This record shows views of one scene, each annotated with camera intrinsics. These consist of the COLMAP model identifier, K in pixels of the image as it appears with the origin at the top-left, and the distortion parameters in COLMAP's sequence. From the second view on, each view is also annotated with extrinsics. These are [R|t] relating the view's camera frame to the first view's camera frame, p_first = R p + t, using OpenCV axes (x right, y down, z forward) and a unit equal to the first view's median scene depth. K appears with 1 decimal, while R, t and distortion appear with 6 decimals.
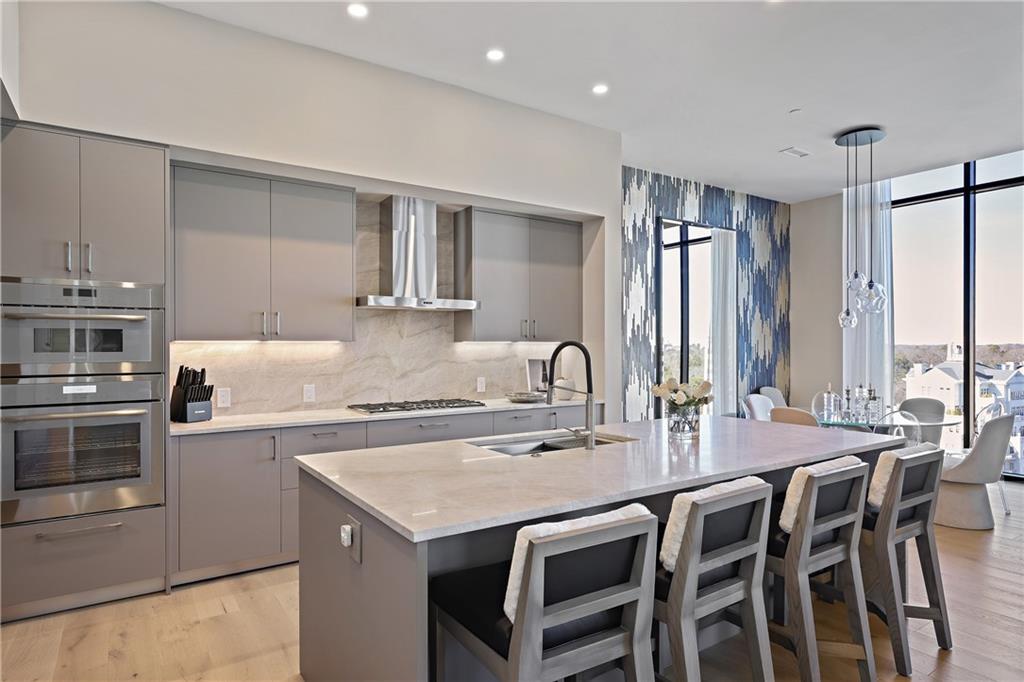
lens RADIAL K [[583.9, 0, 516.3], [0, 583.9, 344.5], [0, 0, 1]] dist [0.000528, -0.000781]
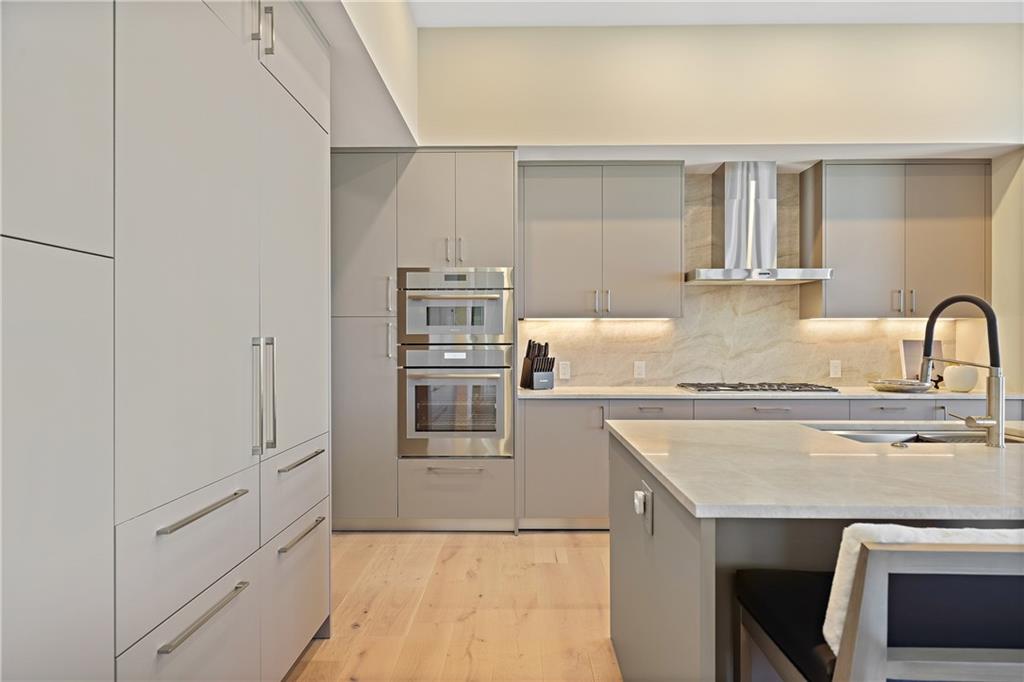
lens RADIAL K [[553.4, 0, 512.0], [0, 553.4, 341.0], [0, 0, 1]] dist [-0.001754, -0.000054]
pose [[0.819741, 0.001441, -0.572733, 0.017527], [-0.000095, 0.999997, 0.002380, 0.028999], [0.572734, -0.001896, 0.819739, 0.070025]]
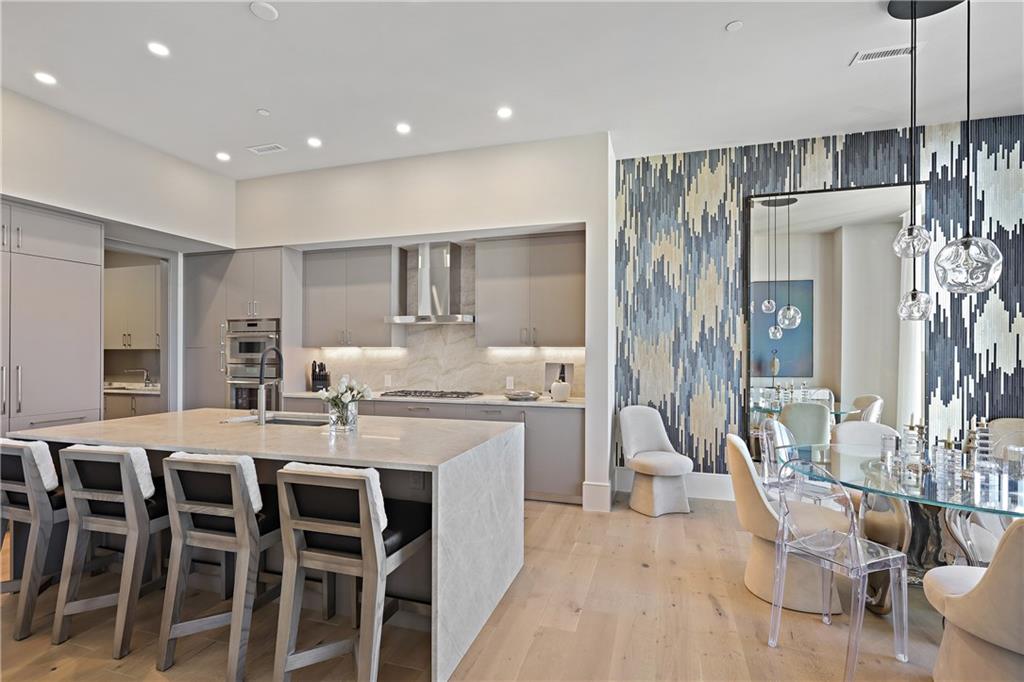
lens RADIAL K [[483.7, 0, 515.7], [0, 483.7, 346.8], [0, 0, 1]] dist [-0.003264, 0.000120]
pose [[0.625974, -0.001883, -0.779841, 0.813095], [-0.000369, 0.999996, -0.002710, -0.003243], [0.779844, 0.001984, 0.625971, 0.434264]]
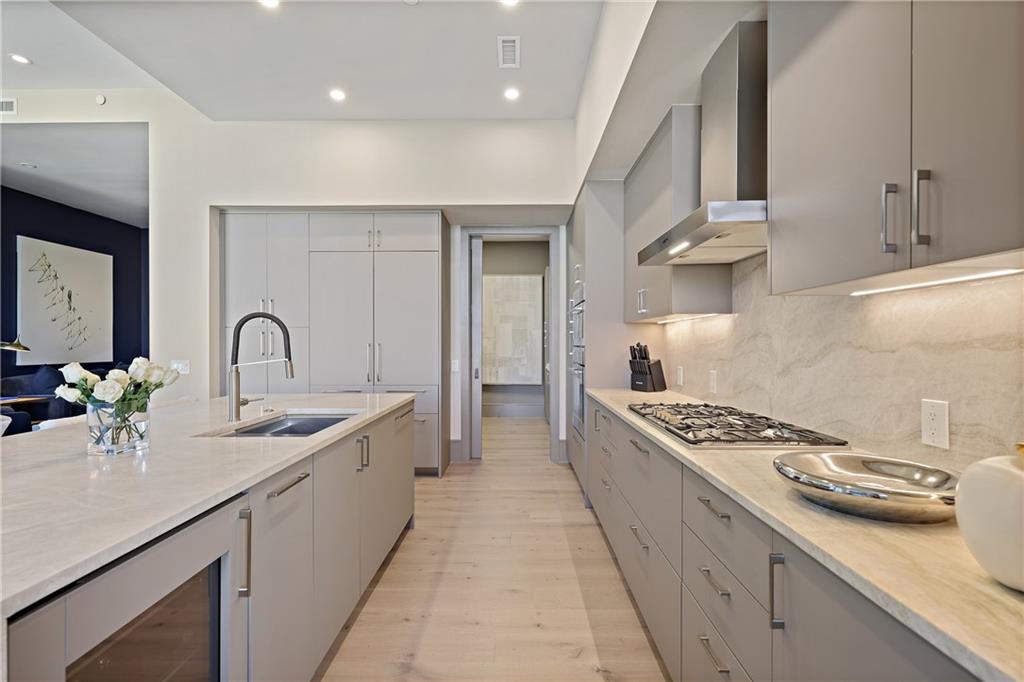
lens RADIAL K [[479.5, 0, 511.9], [0, 479.5, 344.2], [0, 0, 1]] dist [-0.000899, -0.000228]
pose [[-0.566942, 0.005850, -0.823737, 0.310546], [0.006237, 0.999977, 0.002810, 0.027915], [0.823734, -0.003544, -0.566965, 1.078531]]
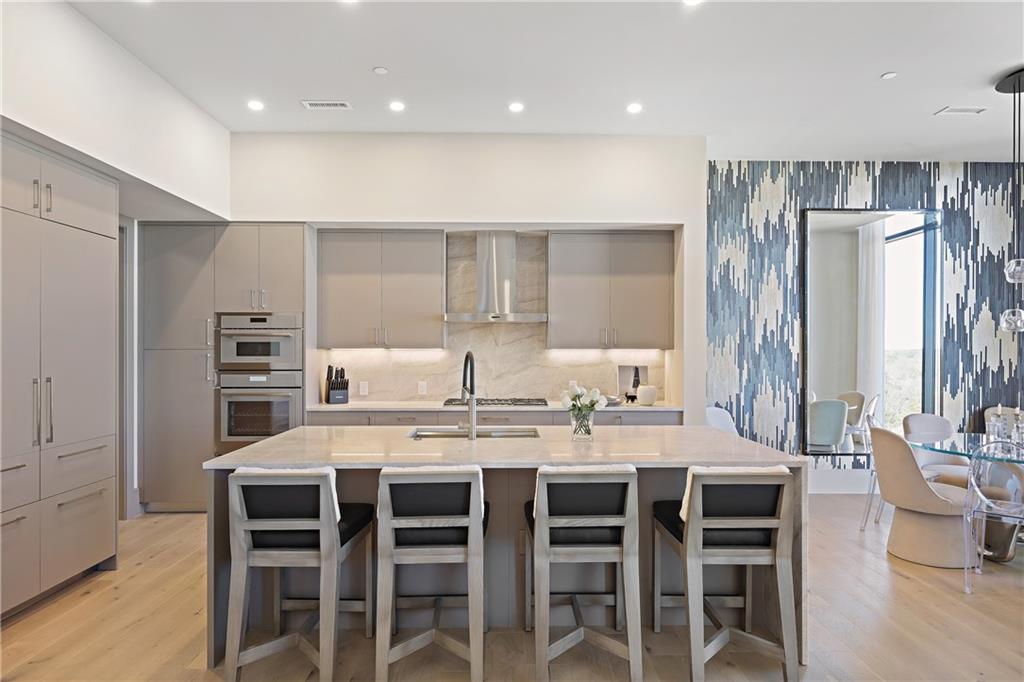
lens RADIAL K [[583.9, 0, 516.3], [0, 583.9, 344.5], [0, 0, 1]] dist [0.000528, -0.000781]
pose [[0.839389, 0.000979, -0.543530, 0.509580], [-0.002030, 0.999997, -0.001334, -0.012685], [0.543527, 0.002223, 0.839389, 0.008319]]
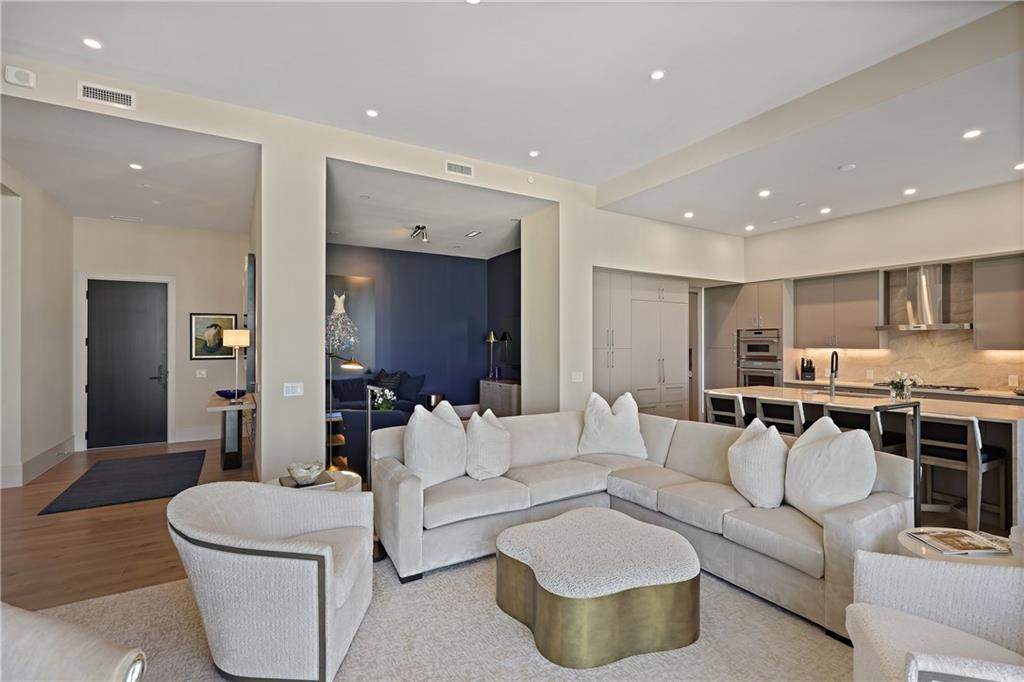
lens RADIAL K [[466.7, 0, 512.3], [0, 466.7, 341.5], [0, 0, 1]] dist [0.000782, 0.000152]
pose [[-0.055481, -0.001836, -0.998458, 1.234010], [0.003323, 0.999992, -0.002024, -0.028475], [0.998454, -0.003430, -0.055474, -0.124046]]
